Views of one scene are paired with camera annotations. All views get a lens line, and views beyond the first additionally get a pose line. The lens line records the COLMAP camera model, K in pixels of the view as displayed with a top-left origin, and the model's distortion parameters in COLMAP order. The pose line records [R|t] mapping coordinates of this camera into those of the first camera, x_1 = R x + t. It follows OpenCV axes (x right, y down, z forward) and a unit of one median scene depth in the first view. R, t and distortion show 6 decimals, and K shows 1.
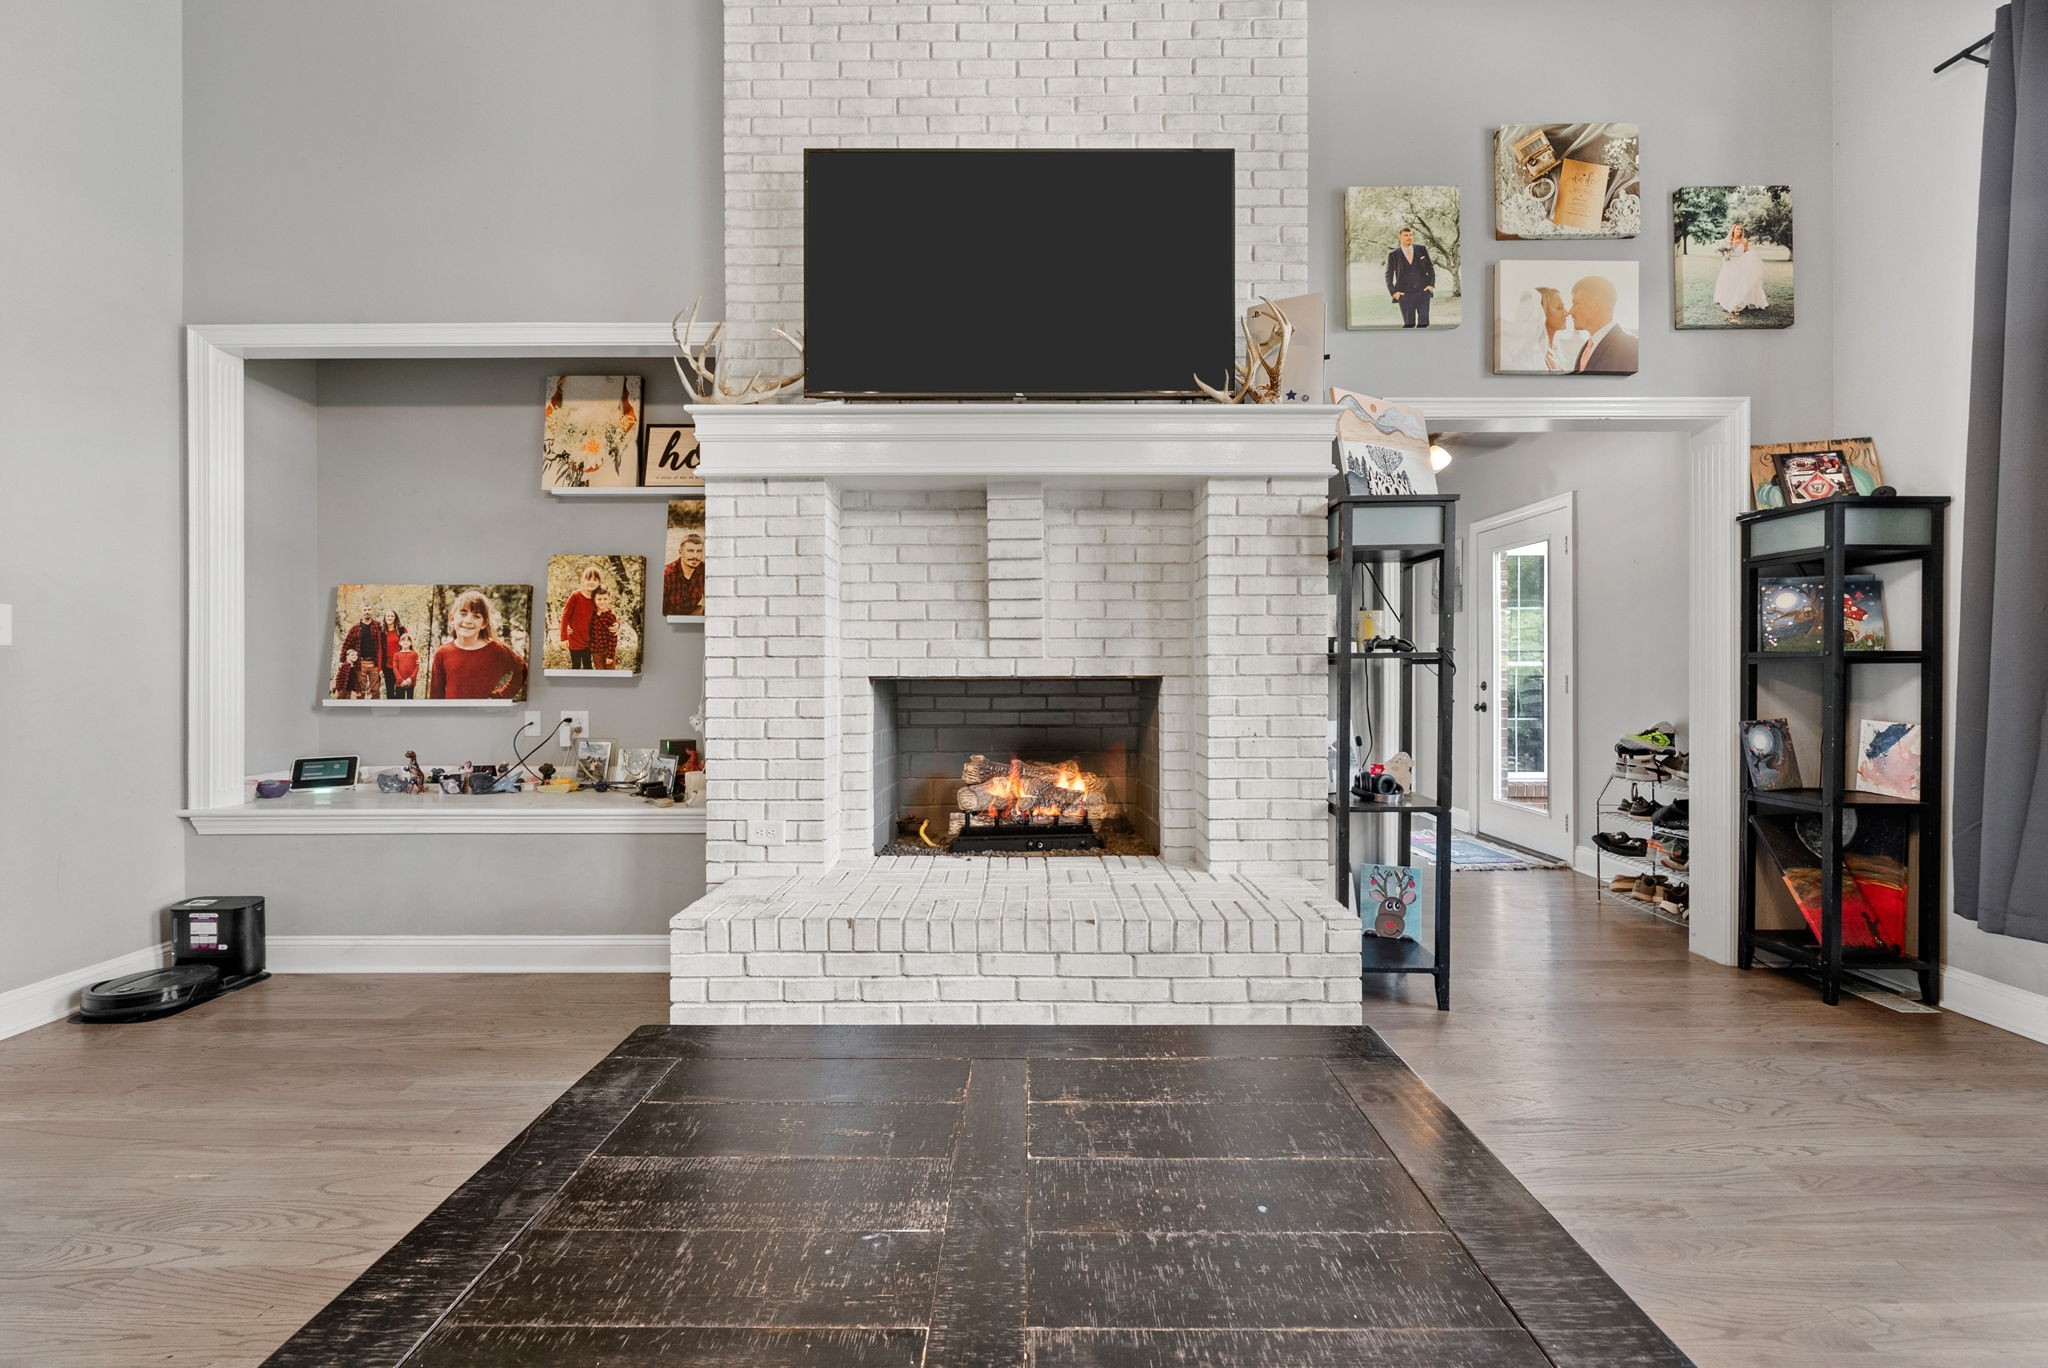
lens RADIAL K [[837.4, 0, 1022.9], [0, 837.4, 671.5], [0, 0, 1]] dist [-0.001733, 0.000268]
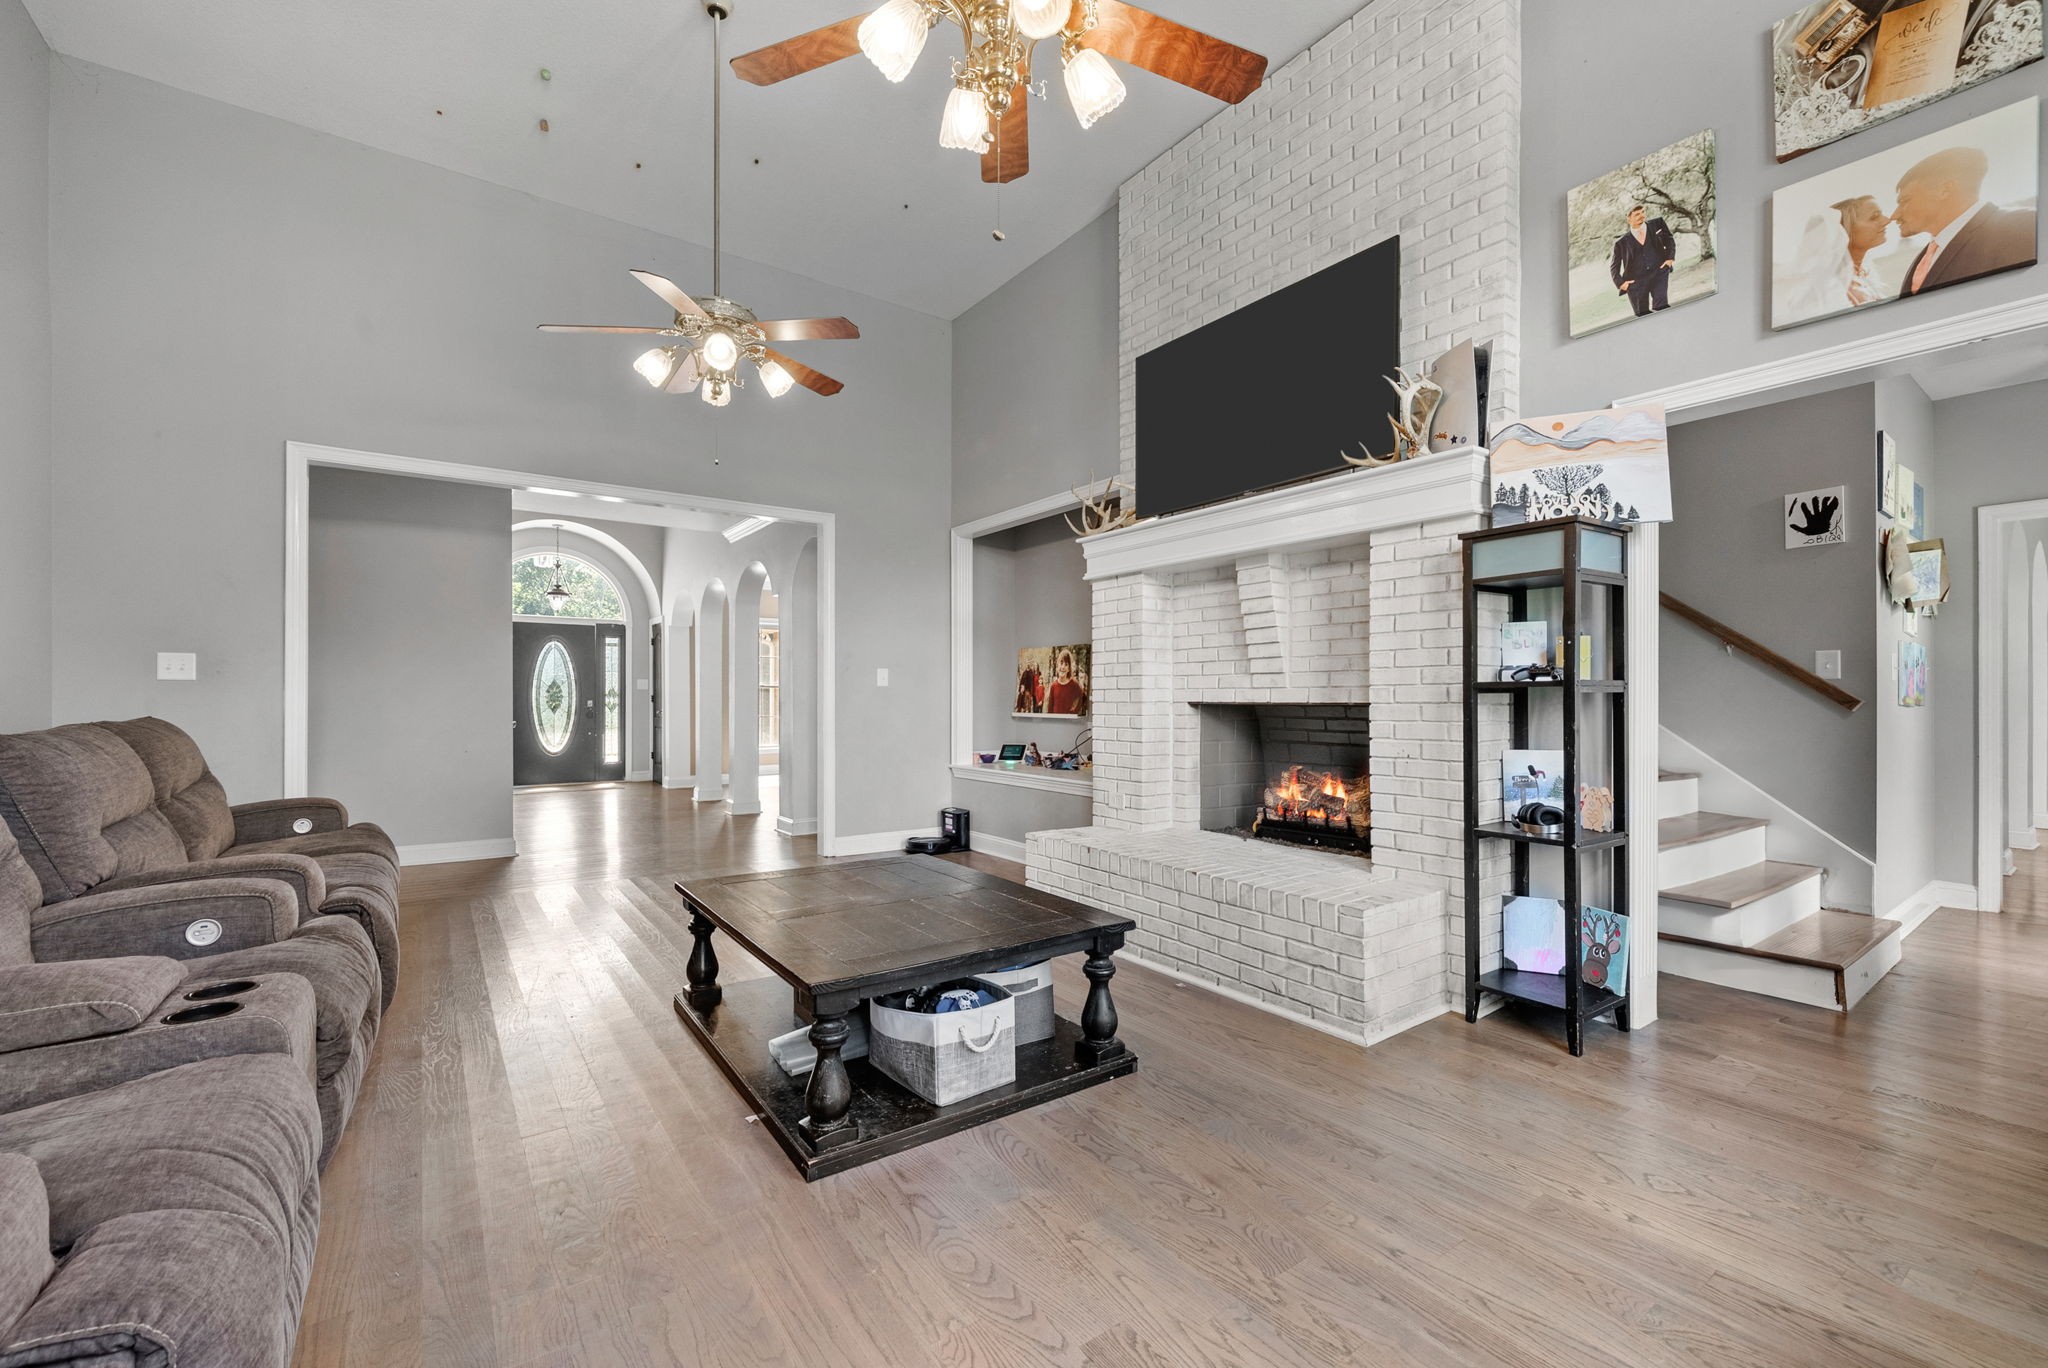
lens RADIAL K [[837.4, 0, 1031.5], [0, 837.4, 693.9], [0, 0, 1]] dist [-0.001733, 0.000268]
pose [[0.588627, -0.001100, -0.808404, 0.802048], [-0.000358, 0.999999, -0.001622, -0.004991], [0.808405, 0.001244, 0.588626, -0.053939]]
